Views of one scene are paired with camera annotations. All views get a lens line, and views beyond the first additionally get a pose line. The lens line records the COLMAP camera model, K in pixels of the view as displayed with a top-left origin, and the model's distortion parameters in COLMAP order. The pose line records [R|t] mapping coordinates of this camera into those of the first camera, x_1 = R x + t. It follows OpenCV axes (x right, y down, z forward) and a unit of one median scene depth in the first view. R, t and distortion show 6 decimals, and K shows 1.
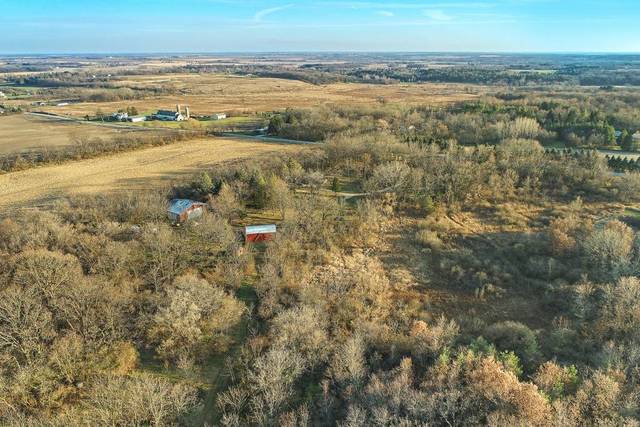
lens RADIAL K [[434.7, 0, 321.2], [0, 434.7, 213.3], [0, 0, 1]] dist [-0.024722, 0.011353]
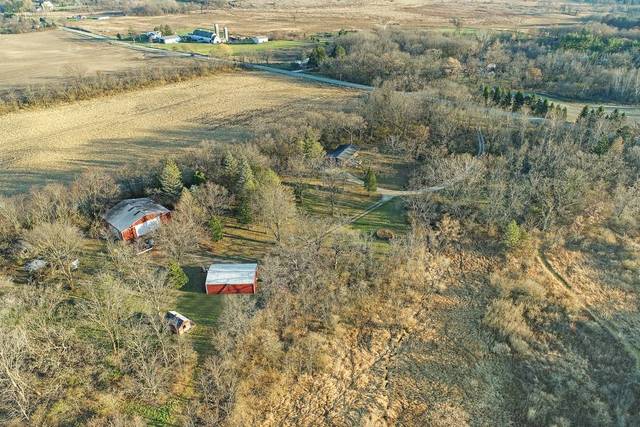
lens RADIAL K [[434.7, 0, 318.2], [0, 434.7, 213.6], [0, 0, 1]] dist [-0.024722, 0.011353]
pose [[0.988617, 0.079875, -0.127498, 0.024241], [-0.055671, 0.981496, 0.183213, -0.071654], [0.139772, -0.174029, 0.974770, 0.174961]]
